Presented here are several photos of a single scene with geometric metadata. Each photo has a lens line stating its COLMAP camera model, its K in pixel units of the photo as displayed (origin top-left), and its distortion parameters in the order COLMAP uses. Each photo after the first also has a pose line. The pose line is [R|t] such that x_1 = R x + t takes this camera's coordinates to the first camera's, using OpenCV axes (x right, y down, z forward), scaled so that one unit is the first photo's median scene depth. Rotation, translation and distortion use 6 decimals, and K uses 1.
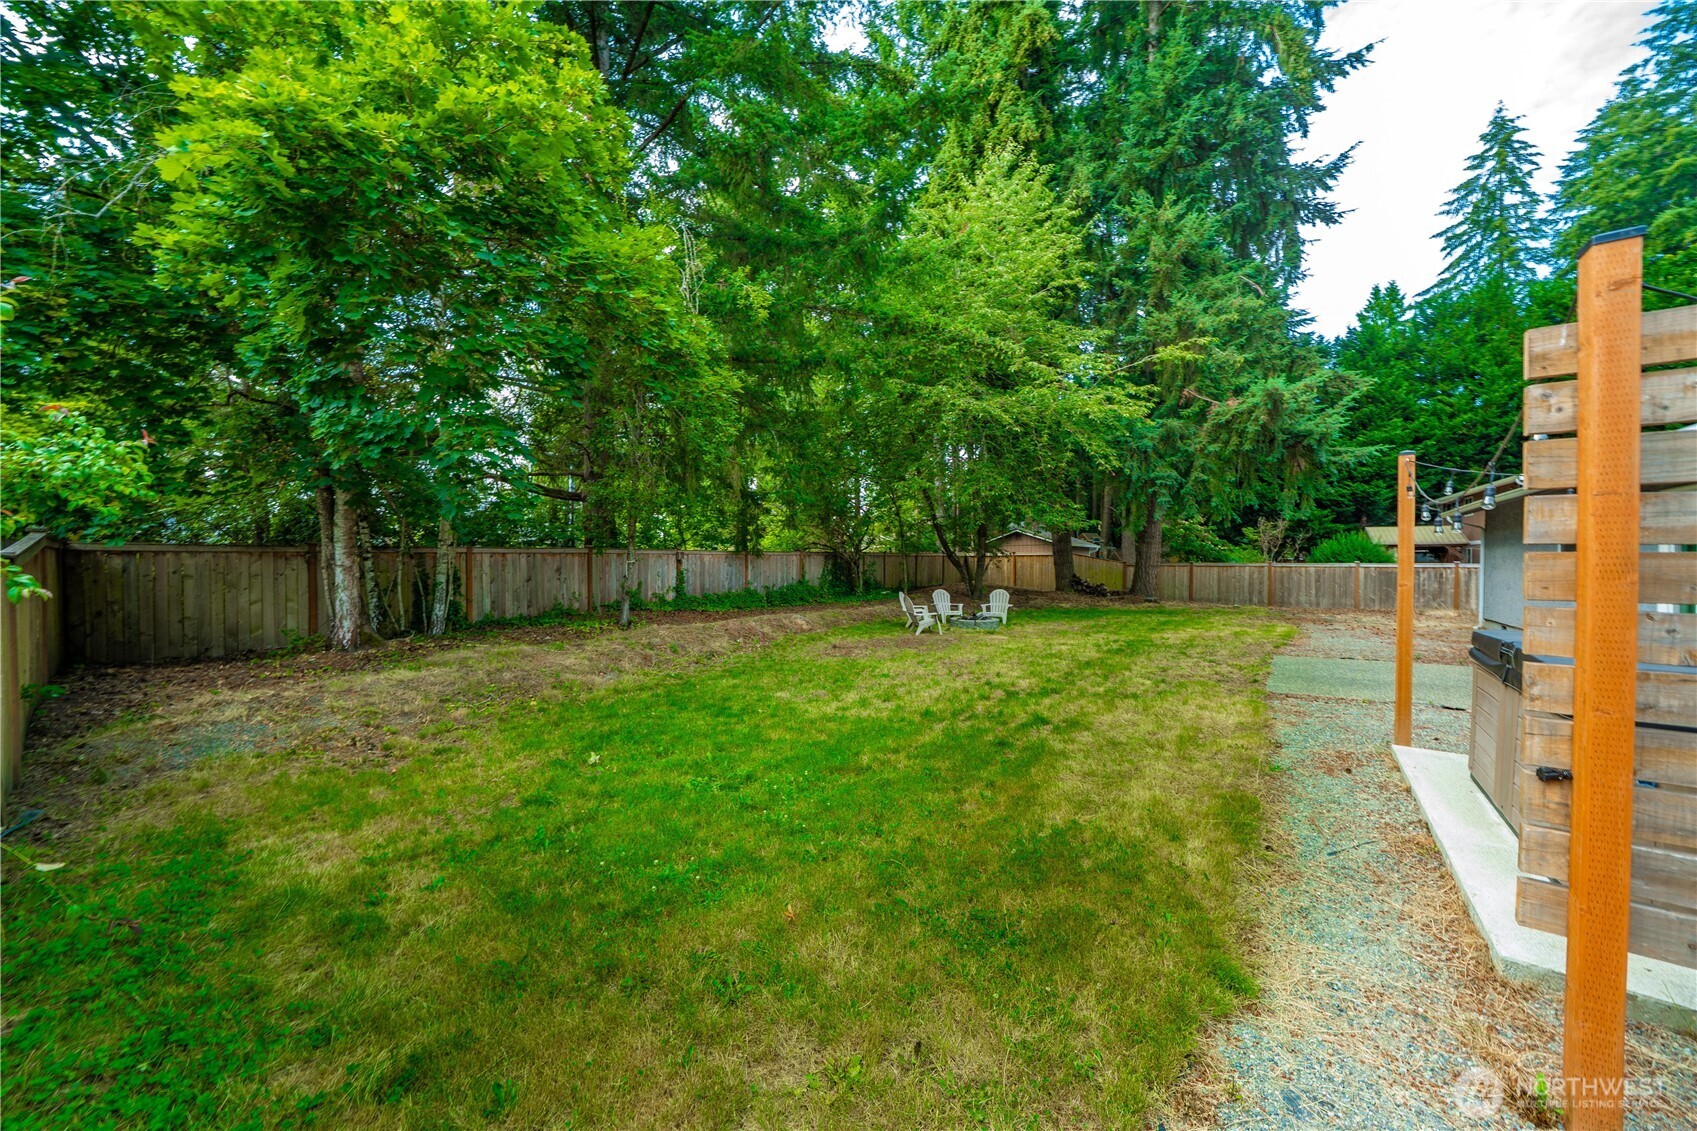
lens RADIAL K [[586.4, 0, 848.5], [0, 586.4, 565.5], [0, 0, 1]] dist [-0.024828, 0.003437]
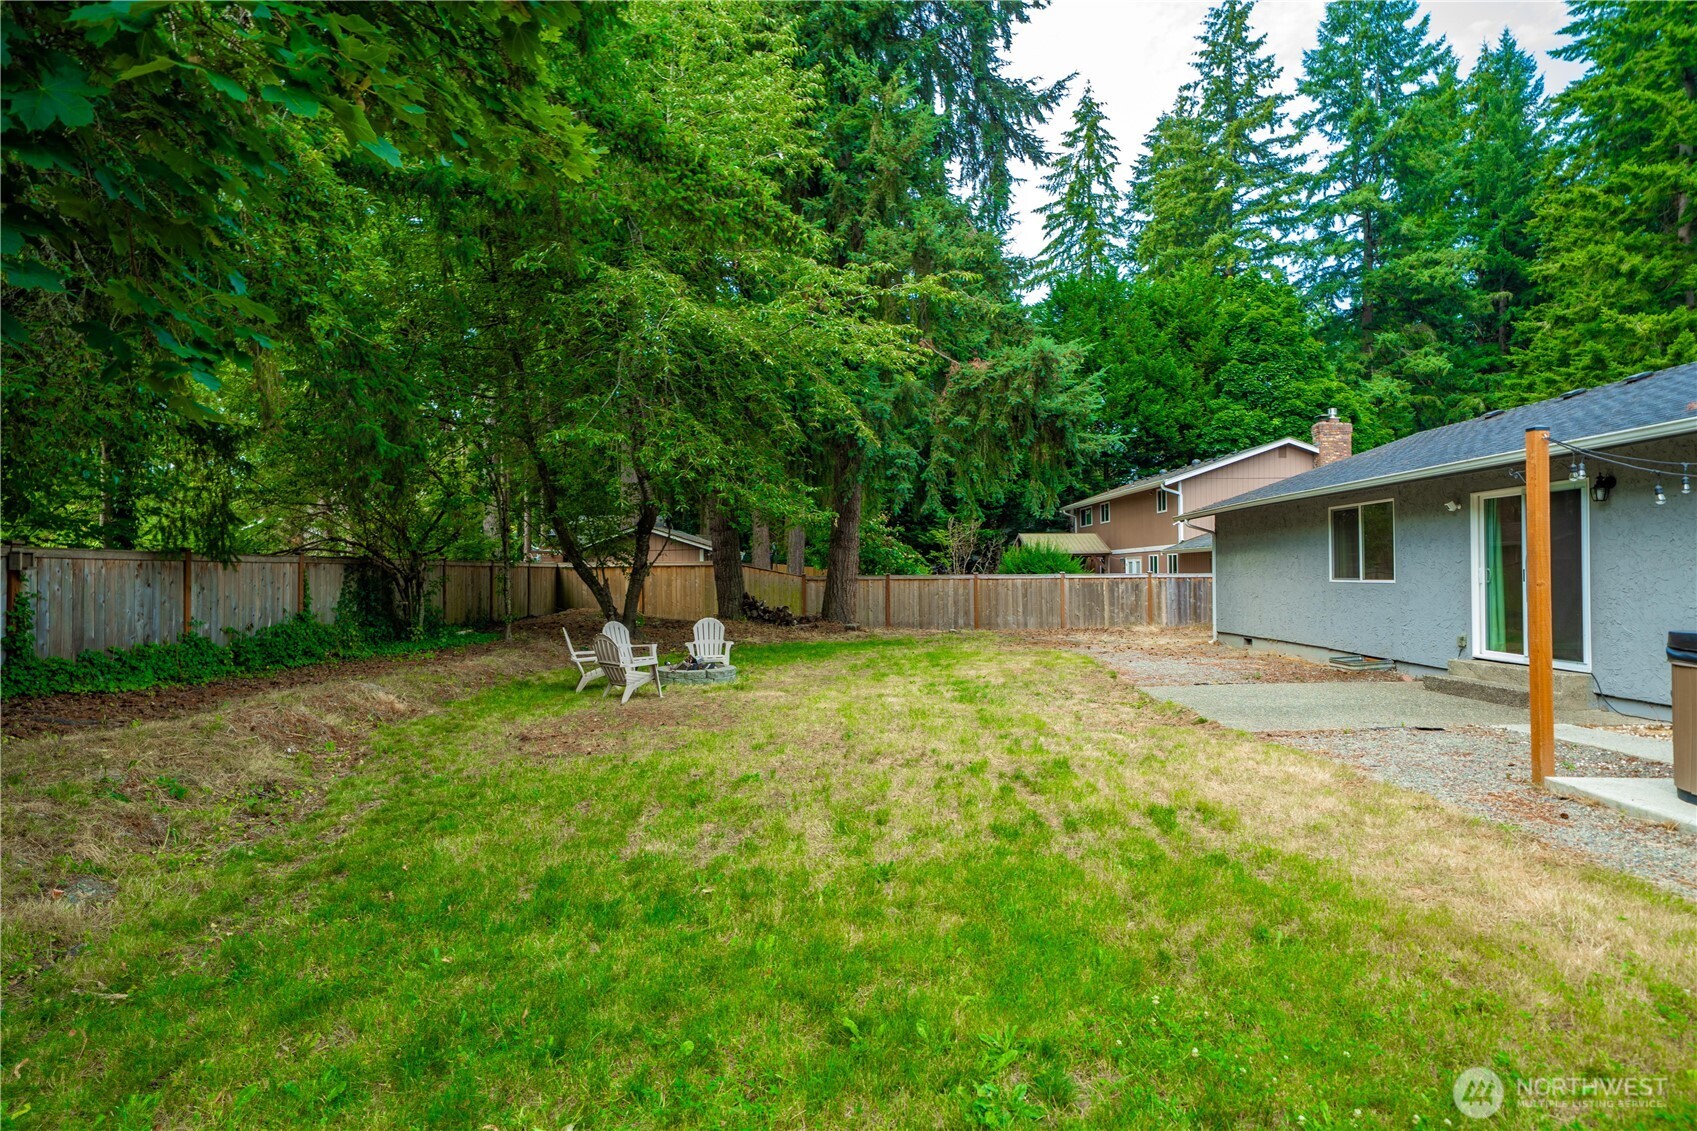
lens RADIAL K [[901.2, 0, 848.5], [0, 901.2, 565.5], [0, 0, 1]] dist [0.016791, 0.000180]
pose [[0.811222, 0.000477, 0.584738, -0.150774], [0.012184, 0.999769, -0.017720, 0.003529], [-0.584612, 0.021499, 0.811028, 0.118032]]
